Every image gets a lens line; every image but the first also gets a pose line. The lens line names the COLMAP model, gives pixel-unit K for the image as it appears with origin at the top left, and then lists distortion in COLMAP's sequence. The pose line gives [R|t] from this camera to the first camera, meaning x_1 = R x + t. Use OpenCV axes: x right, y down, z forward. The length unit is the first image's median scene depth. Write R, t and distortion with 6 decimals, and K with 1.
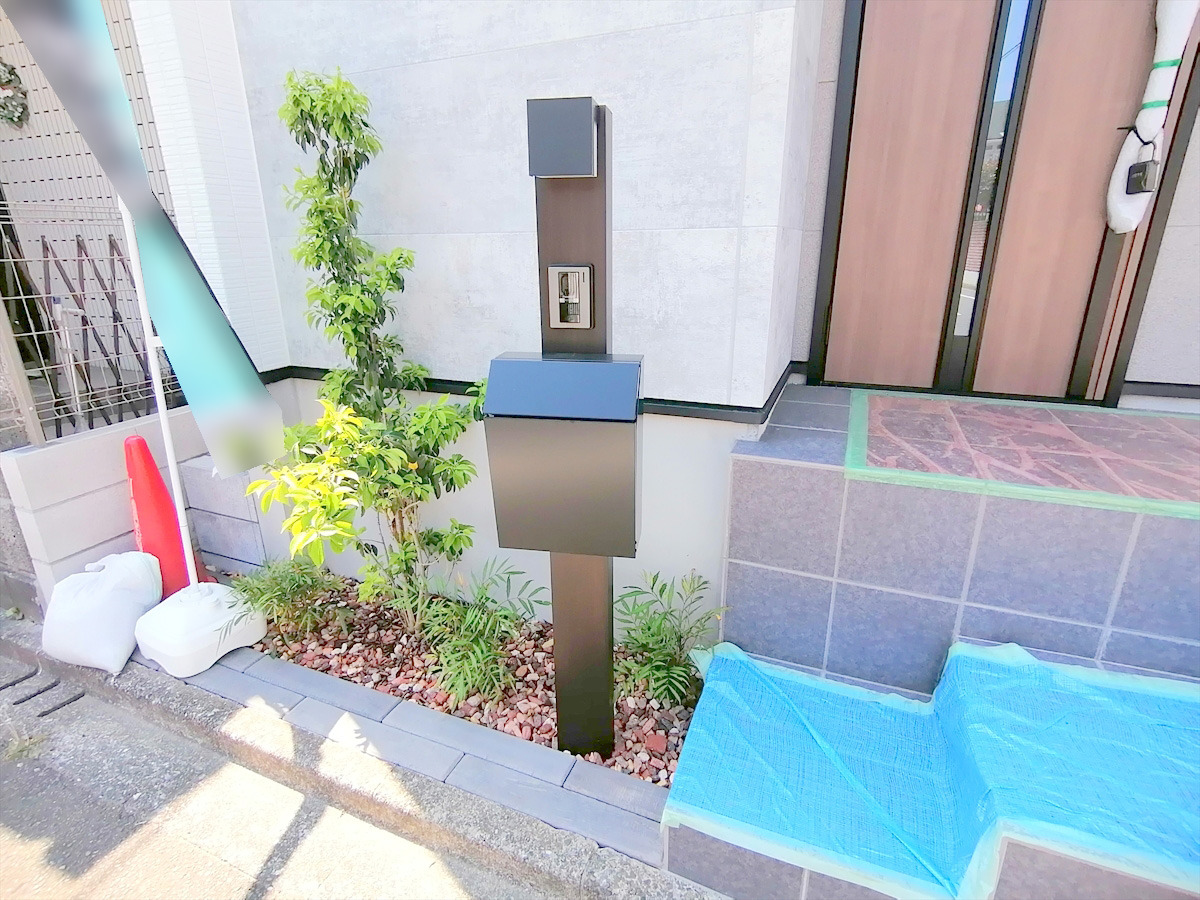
lens RADIAL K [[602.6, 0, 604.4], [0, 602.6, 446.7], [0, 0, 1]] dist [-0.003242, -0.001051]
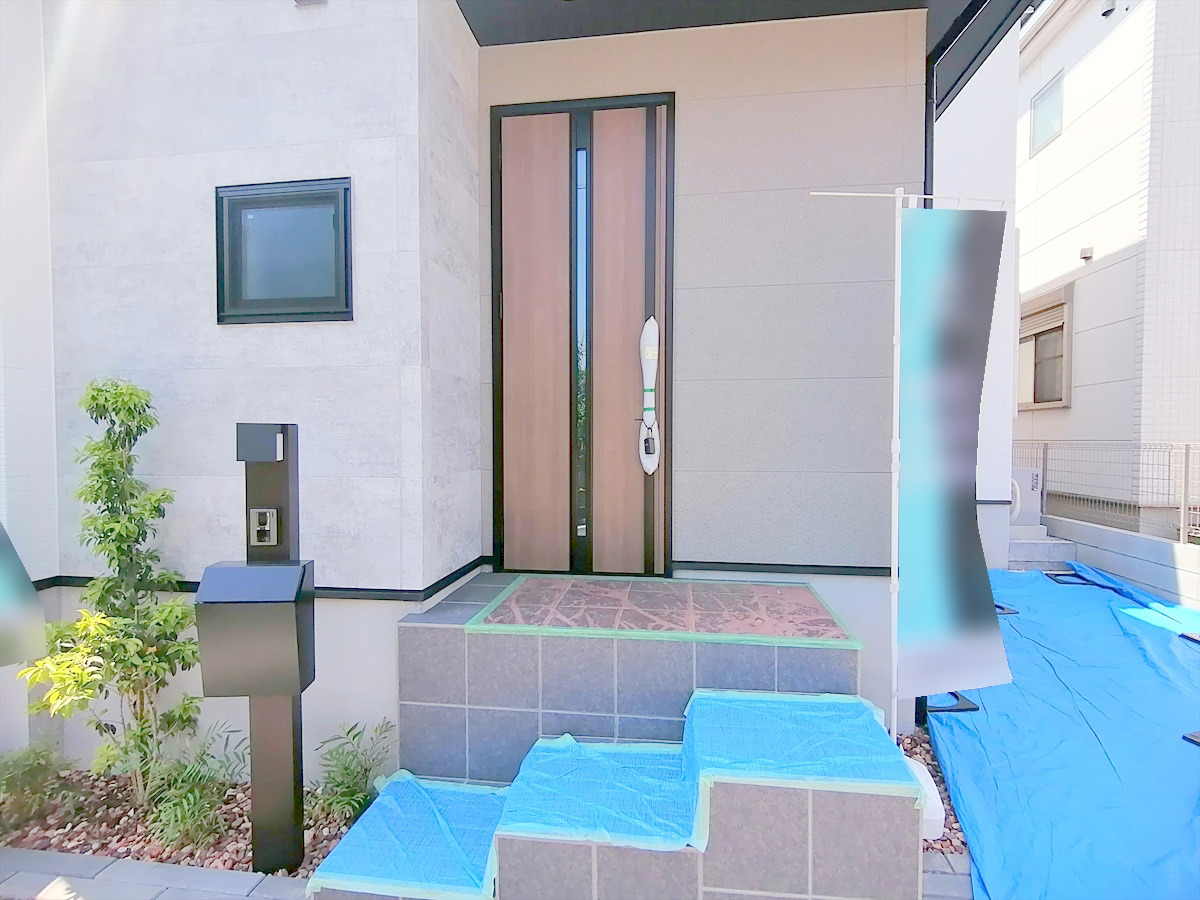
lens RADIAL K [[593.2, 0, 599.1], [0, 593.2, 454.5], [0, 0, 1]] dist [0.014436, -0.024823]
pose [[0.968112, 0.003038, 0.250500, 0.302709], [0.072117, 0.954220, -0.290282, 0.072296], [-0.239914, 0.299091, 0.923573, -0.559317]]
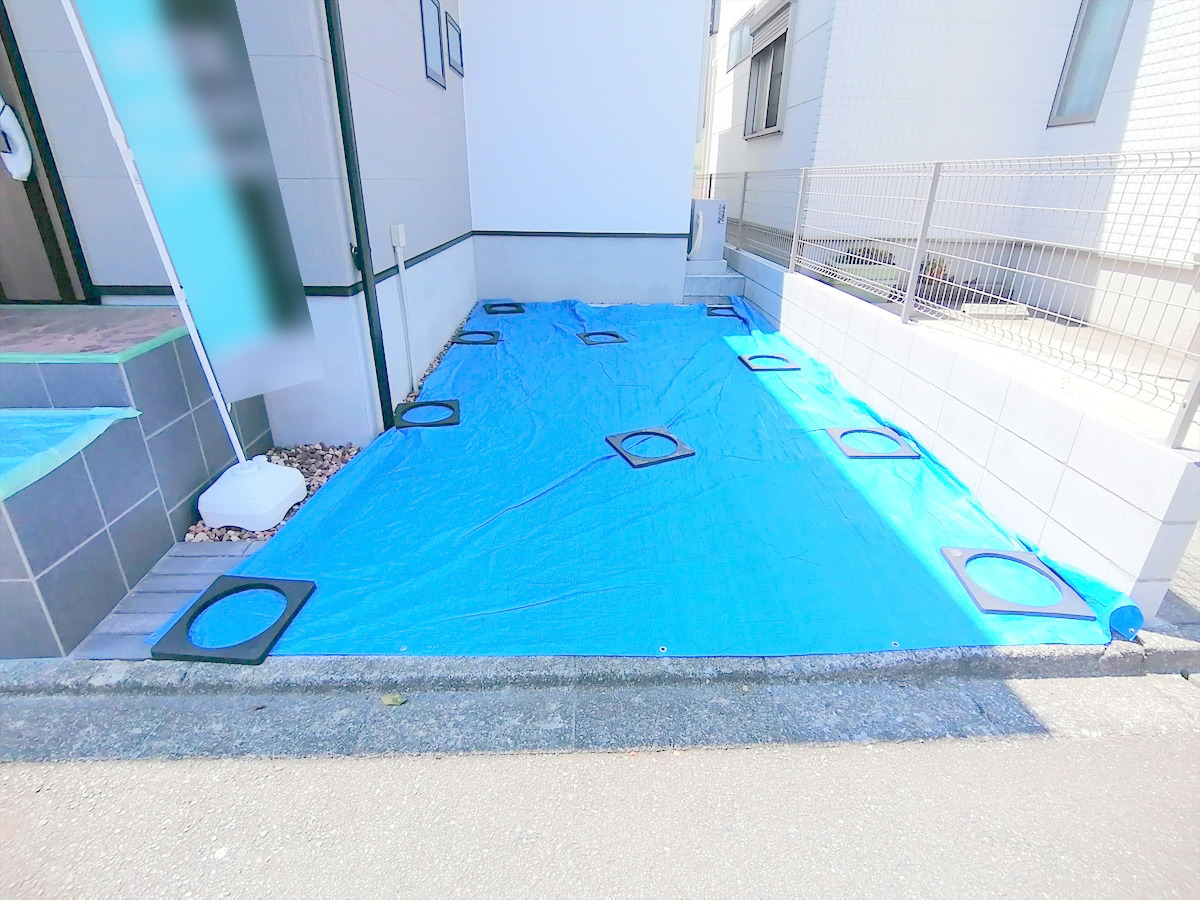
lens RADIAL K [[591.3, 0, 600.0], [0, 591.3, 450.0], [0, 0, 1]] dist [-0.014148, 0.000096]
pose [[0.911840, -0.148832, 0.382620, 1.527382], [0.110912, 0.986625, 0.119459, 0.277471], [-0.395281, -0.066491, 0.916151, -0.898509]]
